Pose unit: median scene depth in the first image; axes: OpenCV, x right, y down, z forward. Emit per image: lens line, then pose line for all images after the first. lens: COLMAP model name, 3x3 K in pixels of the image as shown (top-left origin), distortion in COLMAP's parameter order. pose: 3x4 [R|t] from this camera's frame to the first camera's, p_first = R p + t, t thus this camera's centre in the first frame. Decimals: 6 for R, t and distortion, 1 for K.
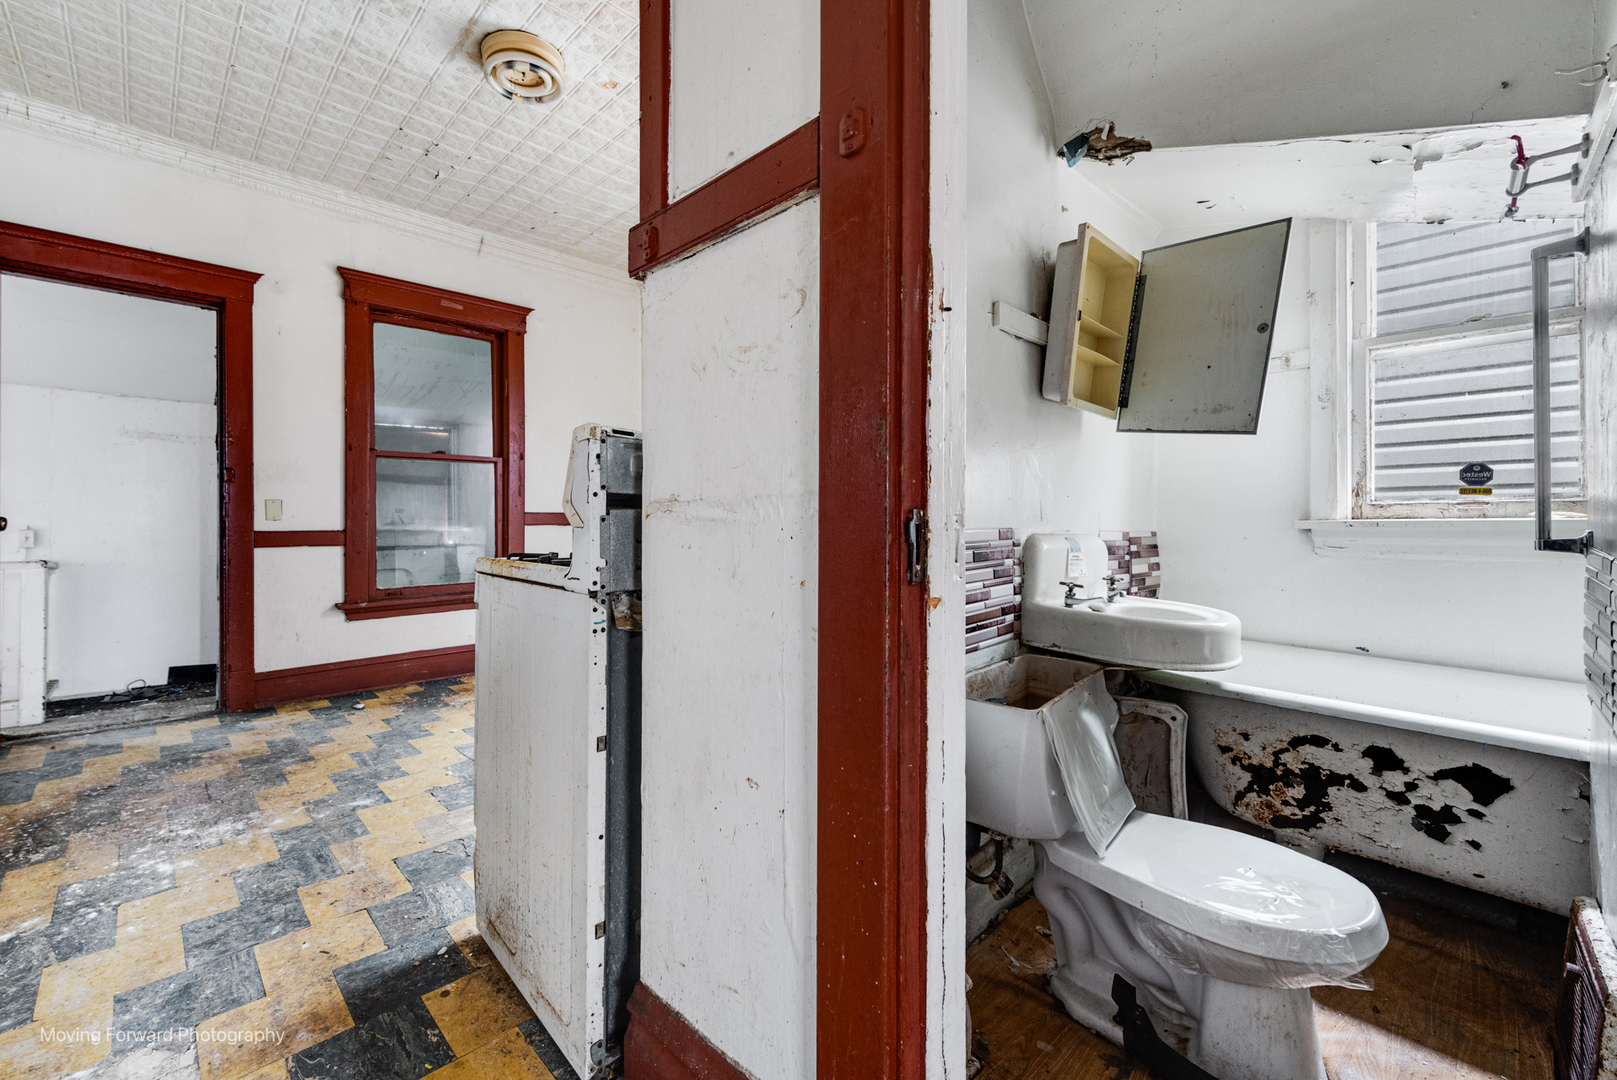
lens RADIAL K [[703.8, 0, 813.9], [0, 703.8, 518.4], [0, 0, 1]] dist [0.016740, -0.001837]
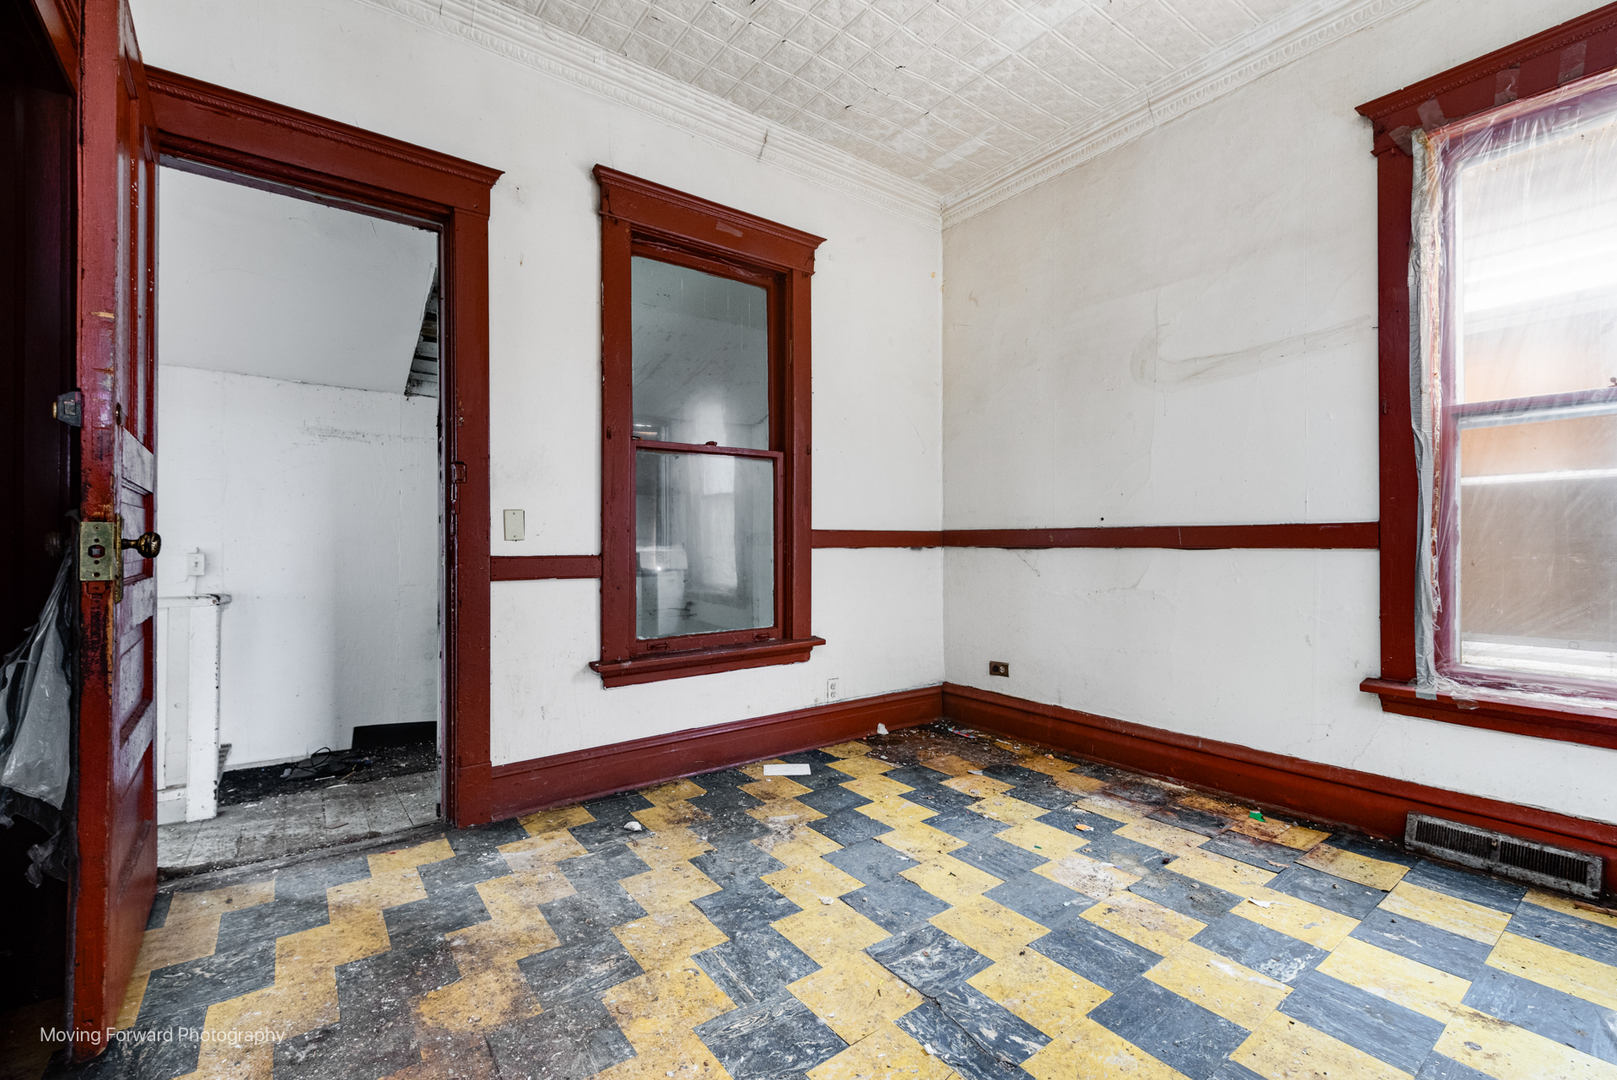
lens RADIAL K [[703.8, 0, 800.4], [0, 703.8, 538.8], [0, 0, 1]] dist [0.016740, -0.001837]
pose [[0.991394, -0.000320, -0.130914, -0.383558], [0.000108, 0.999999, -0.001629, 0.002432], [0.130915, 0.001601, 0.991392, 0.352762]]
